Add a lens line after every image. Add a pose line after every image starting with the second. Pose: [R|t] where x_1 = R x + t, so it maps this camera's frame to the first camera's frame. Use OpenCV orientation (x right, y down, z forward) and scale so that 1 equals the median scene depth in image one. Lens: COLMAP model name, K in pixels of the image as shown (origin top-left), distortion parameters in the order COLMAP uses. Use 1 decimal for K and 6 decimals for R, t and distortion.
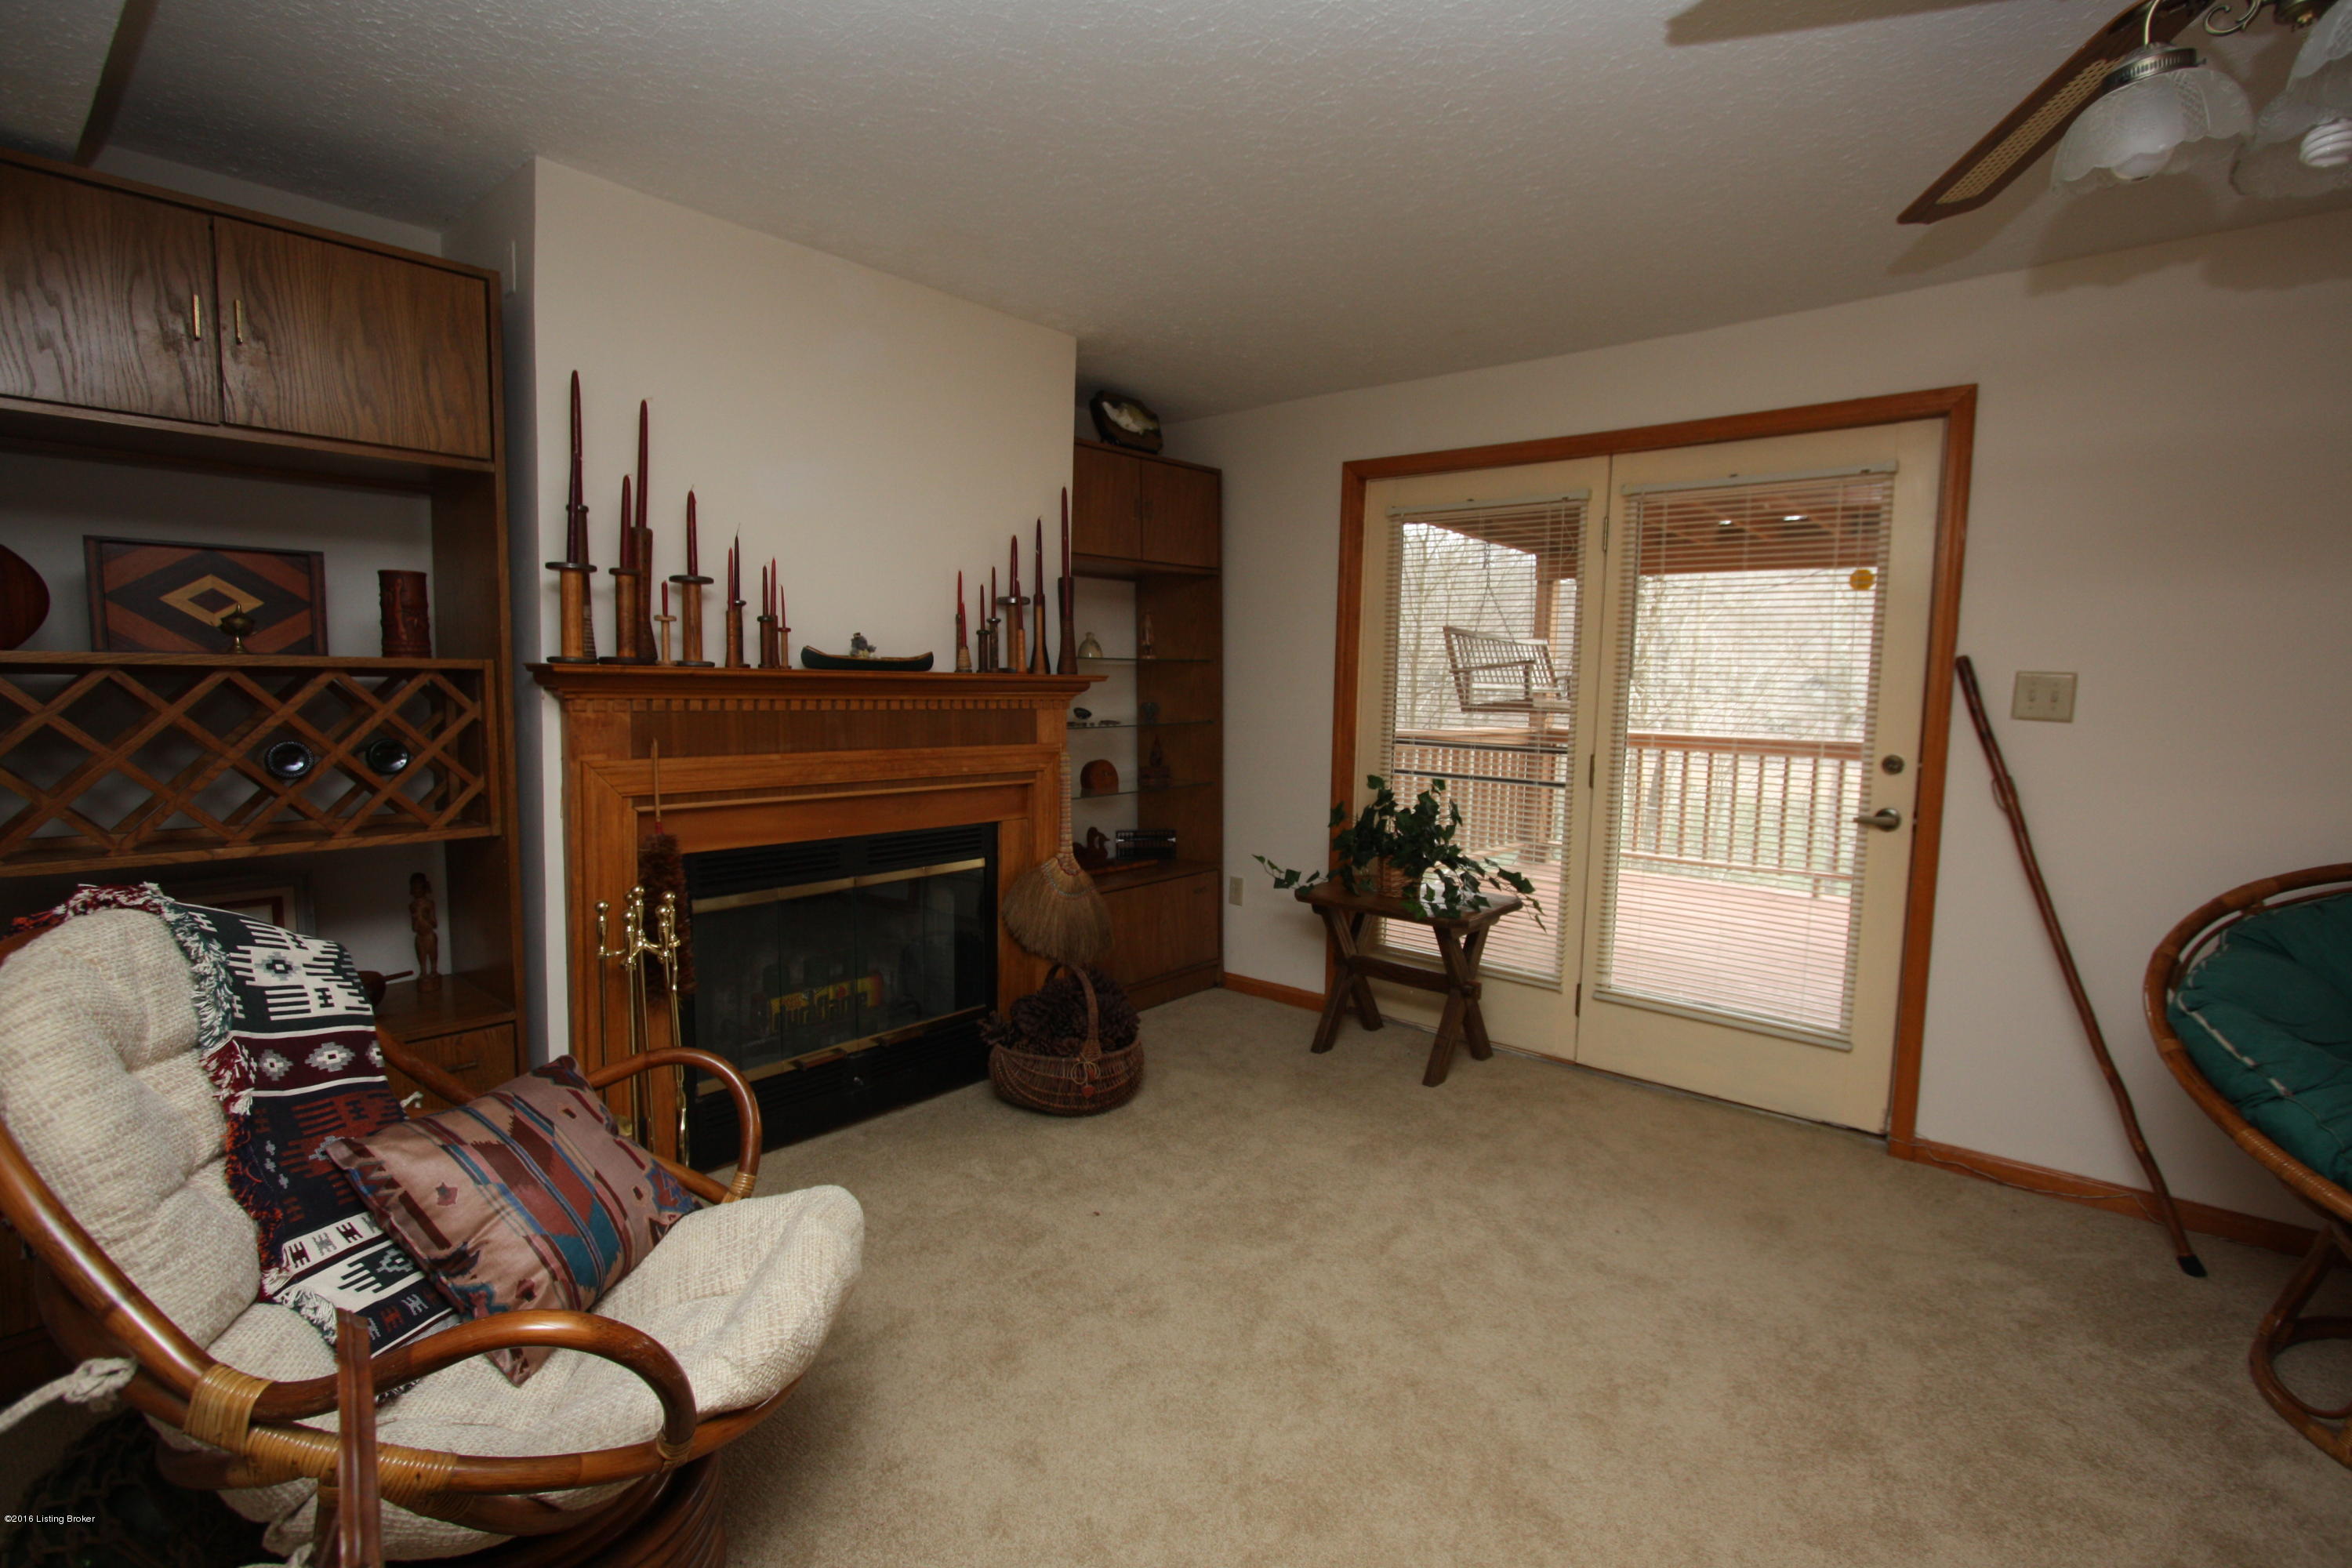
lens RADIAL K [[1095.8, 0, 1163.7], [0, 1095.8, 783.8], [0, 0, 1]] dist [-0.018083, 0.002295]
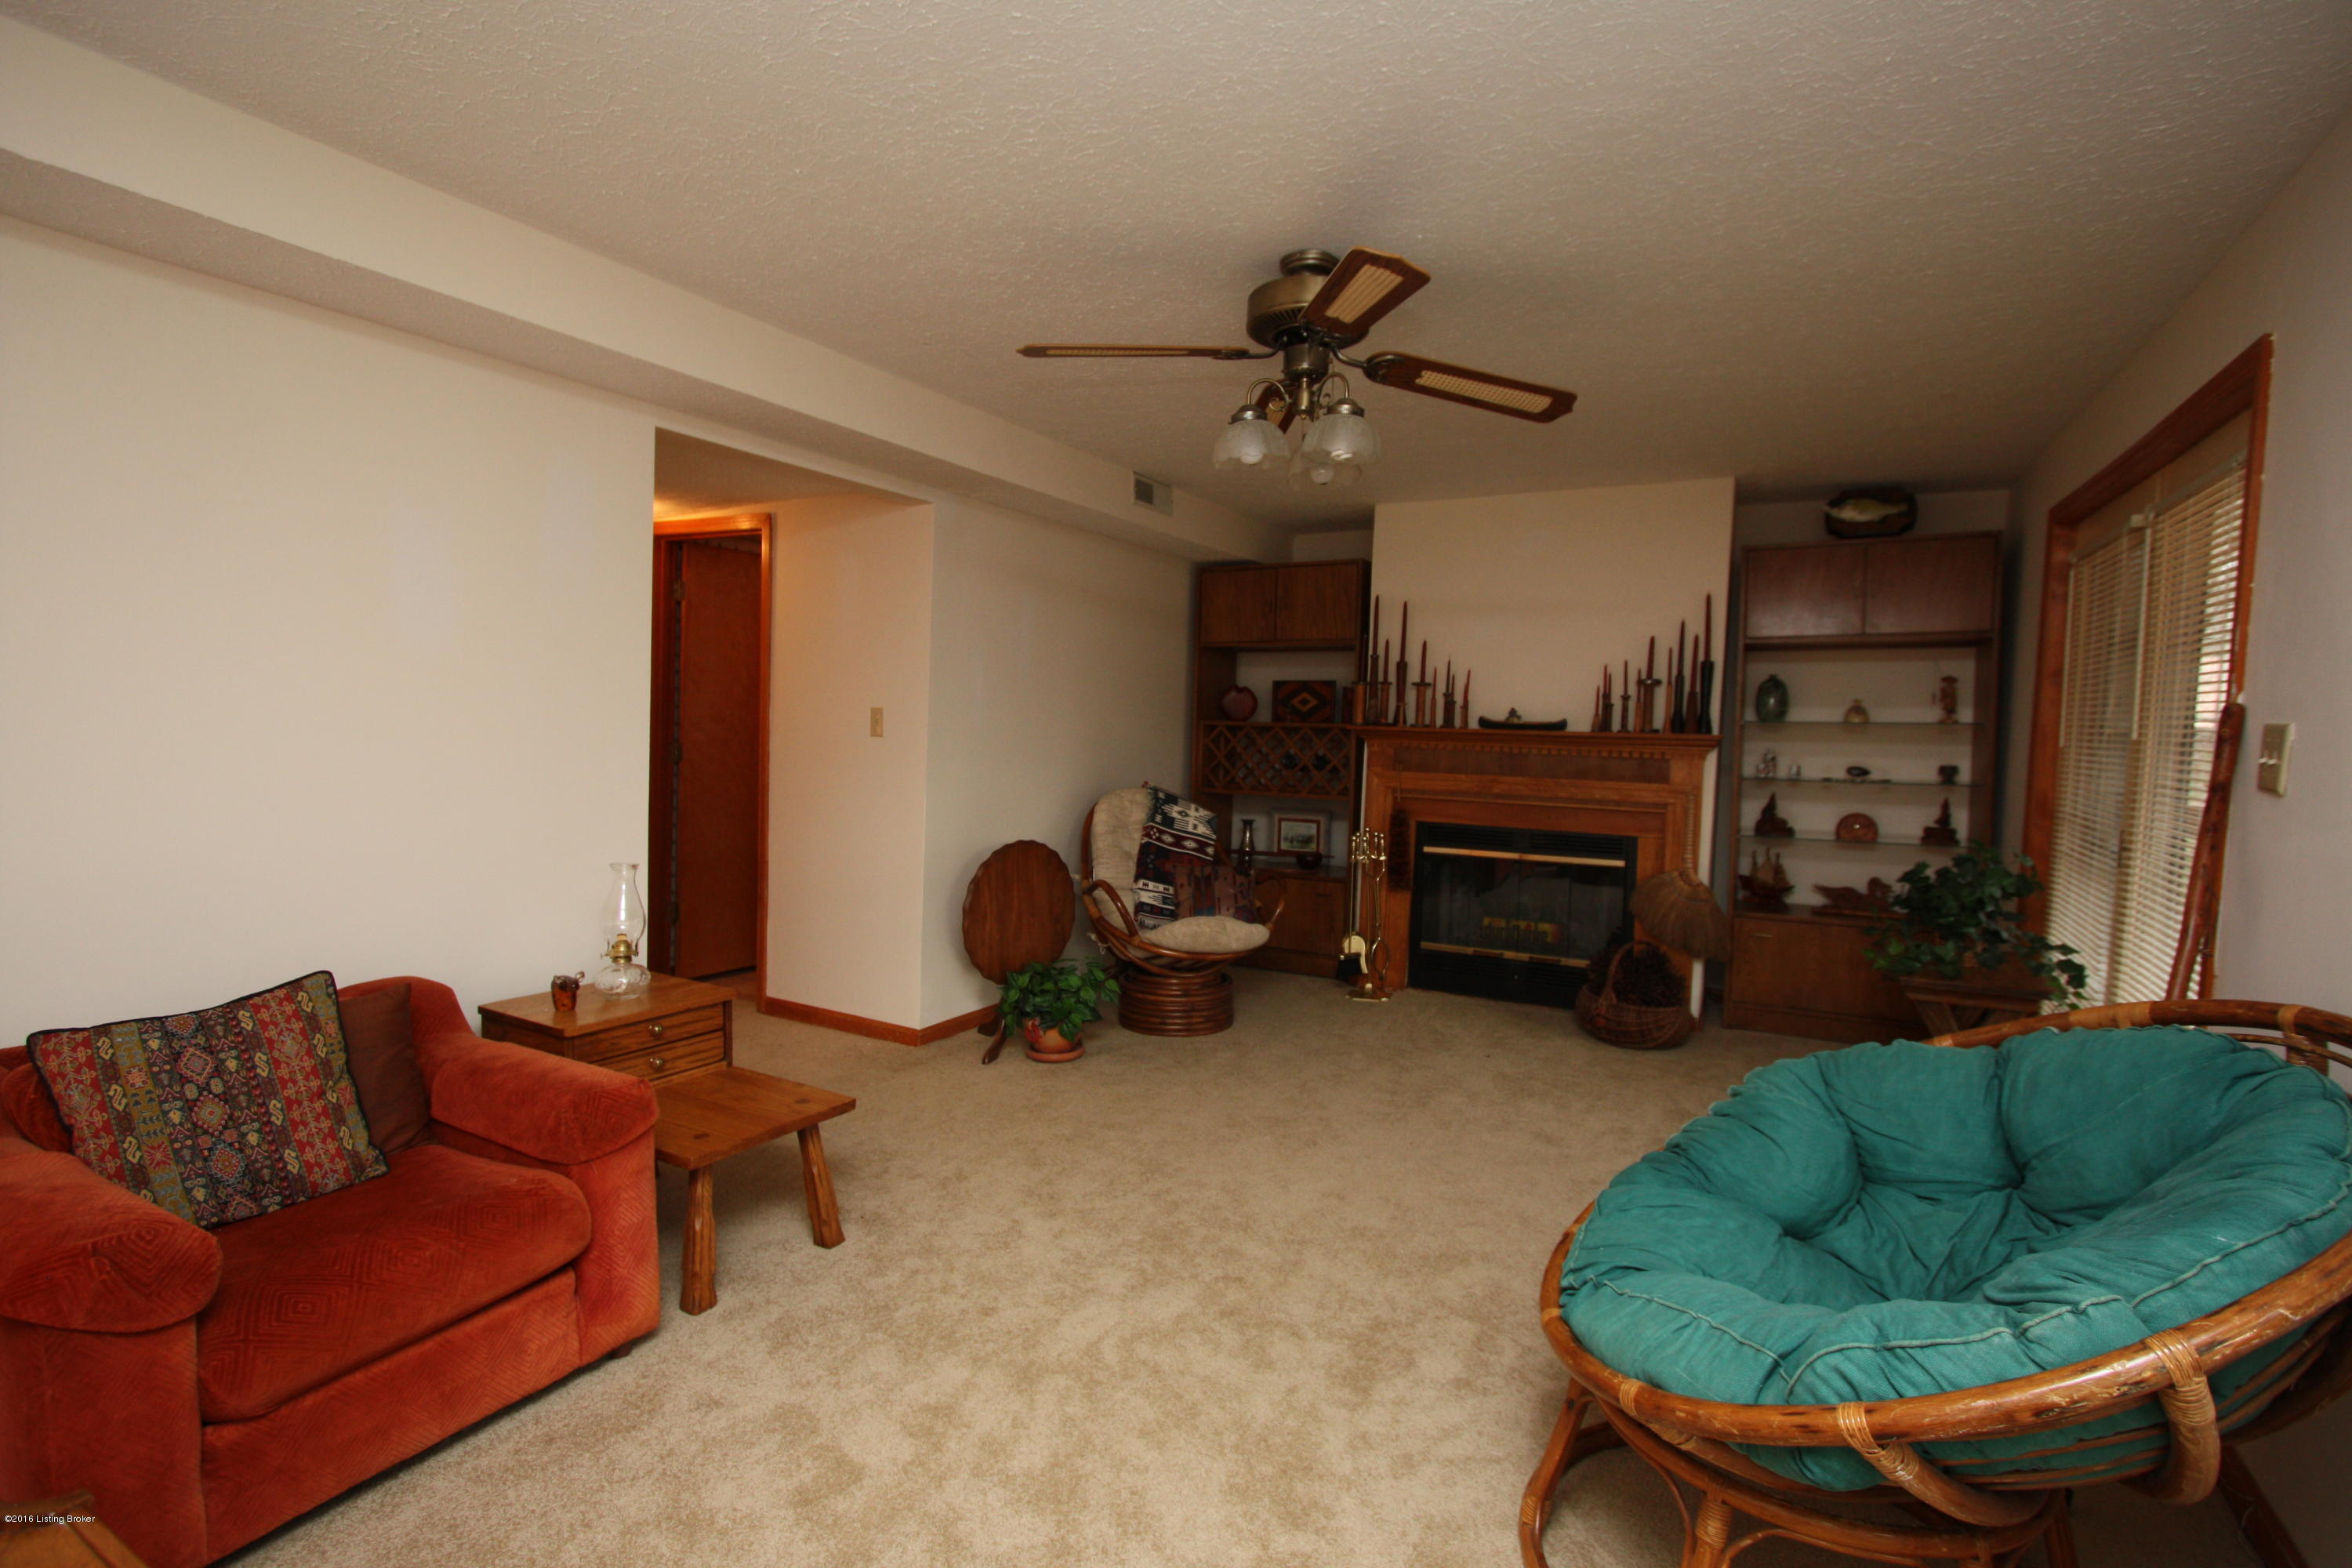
lens RADIAL K [[1095.8, 0, 1165.0], [0, 1095.8, 796.8], [0, 0, 1]] dist [-0.018083, 0.002295]
pose [[0.186329, 0.053131, -0.981050, 1.249000], [-0.112229, 0.993152, 0.032471, 0.006284], [0.976056, 0.104052, 0.191016, 0.144976]]
